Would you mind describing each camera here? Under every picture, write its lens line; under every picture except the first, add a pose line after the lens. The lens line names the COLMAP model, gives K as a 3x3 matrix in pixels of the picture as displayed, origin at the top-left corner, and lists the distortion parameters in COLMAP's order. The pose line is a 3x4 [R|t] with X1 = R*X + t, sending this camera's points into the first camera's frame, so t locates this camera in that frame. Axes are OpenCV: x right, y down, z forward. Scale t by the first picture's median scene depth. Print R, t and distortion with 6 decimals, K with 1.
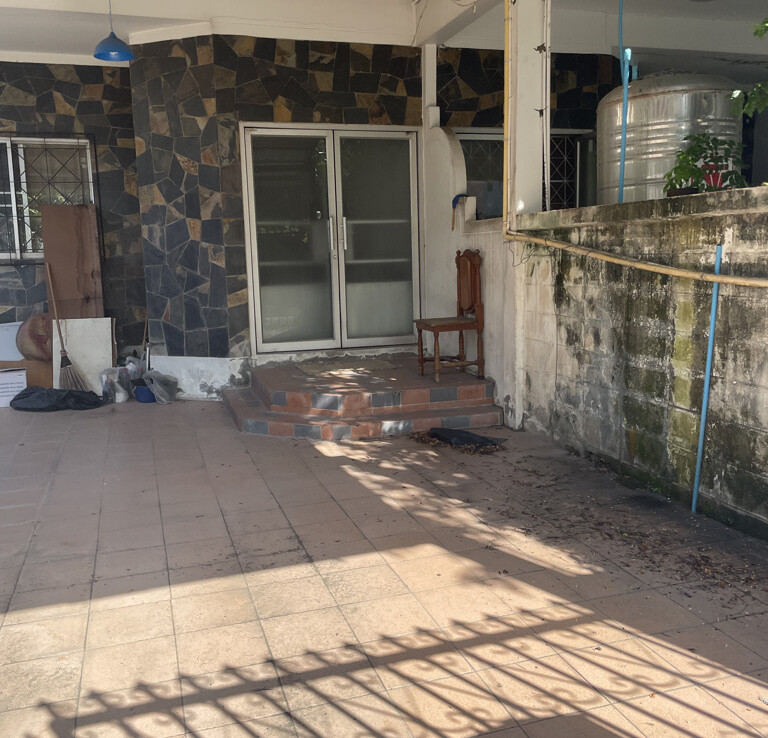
lens RADIAL K [[780.4, 0, 383.1], [0, 780.4, 370.2], [0, 0, 1]] dist [0.036043, 0.000000]
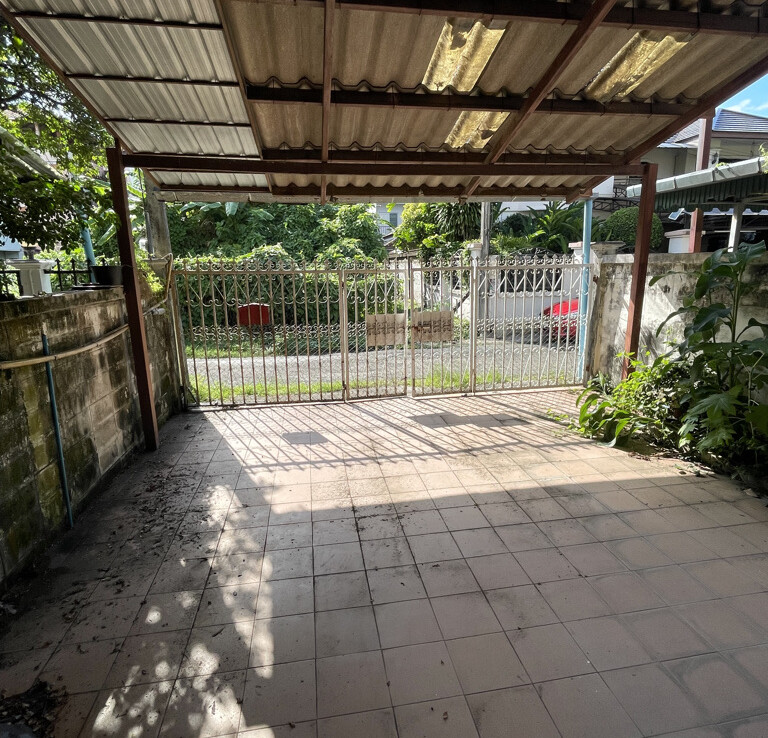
lens RADIAL K [[474.6, 0, 385.3], [0, 474.6, 366.5], [0, 0, 1]] dist [-0.000938, -0.001377]
pose [[-0.988498, 0.002967, 0.151206, -0.316785], [0.056787, 0.933931, 0.352914, -0.396240], [-0.140169, 0.357441, -0.923357, 1.839431]]
